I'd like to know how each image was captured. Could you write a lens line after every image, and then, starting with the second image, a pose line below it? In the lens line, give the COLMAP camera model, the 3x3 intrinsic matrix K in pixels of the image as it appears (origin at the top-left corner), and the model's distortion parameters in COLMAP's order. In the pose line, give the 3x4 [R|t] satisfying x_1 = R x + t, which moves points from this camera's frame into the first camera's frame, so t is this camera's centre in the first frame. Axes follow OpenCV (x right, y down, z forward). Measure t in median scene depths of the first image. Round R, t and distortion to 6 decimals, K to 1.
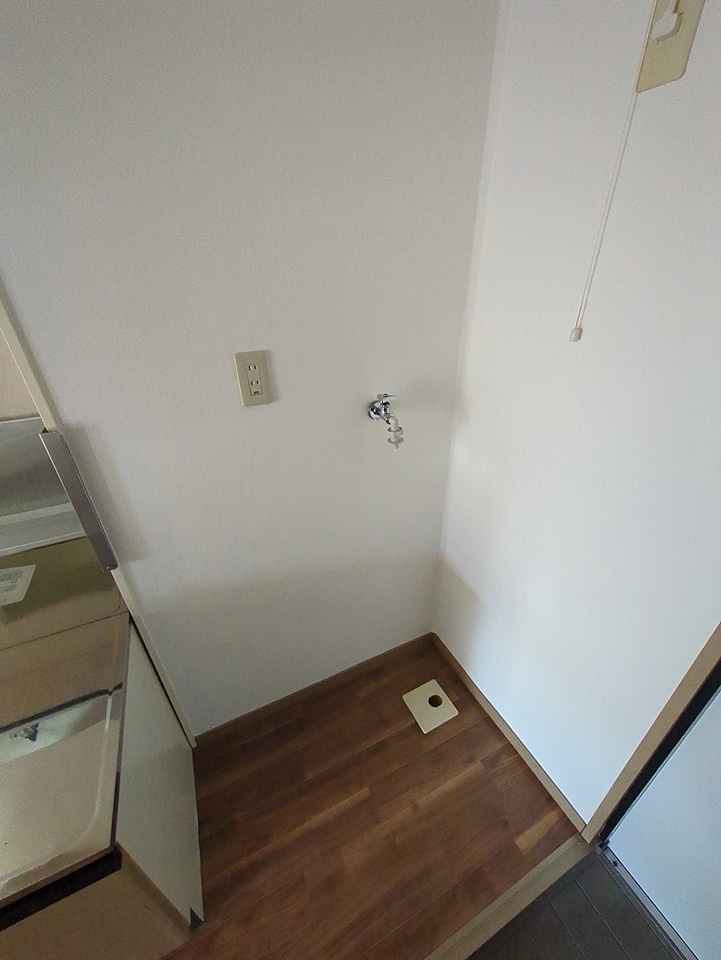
lens RADIAL K [[377.9, 0, 359.1], [0, 377.9, 480.9], [0, 0, 1]] dist [0.002168, 0.000802]
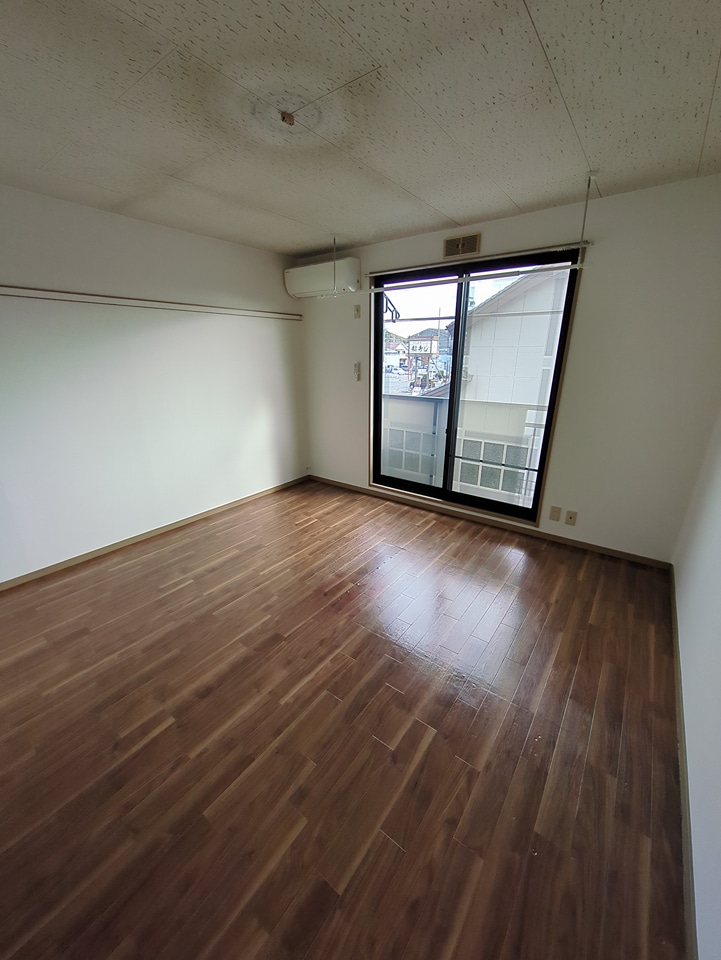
lens RADIAL K [[377.9, 0, 356.8], [0, 377.9, 479.9], [0, 0, 1]] dist [0.002168, 0.000802]
pose [[-0.887009, 0.158482, -0.433704, 0.258779], [-0.221760, 0.677641, 0.701160, -0.808472], [0.405017, 0.718113, -0.565928, 1.358865]]
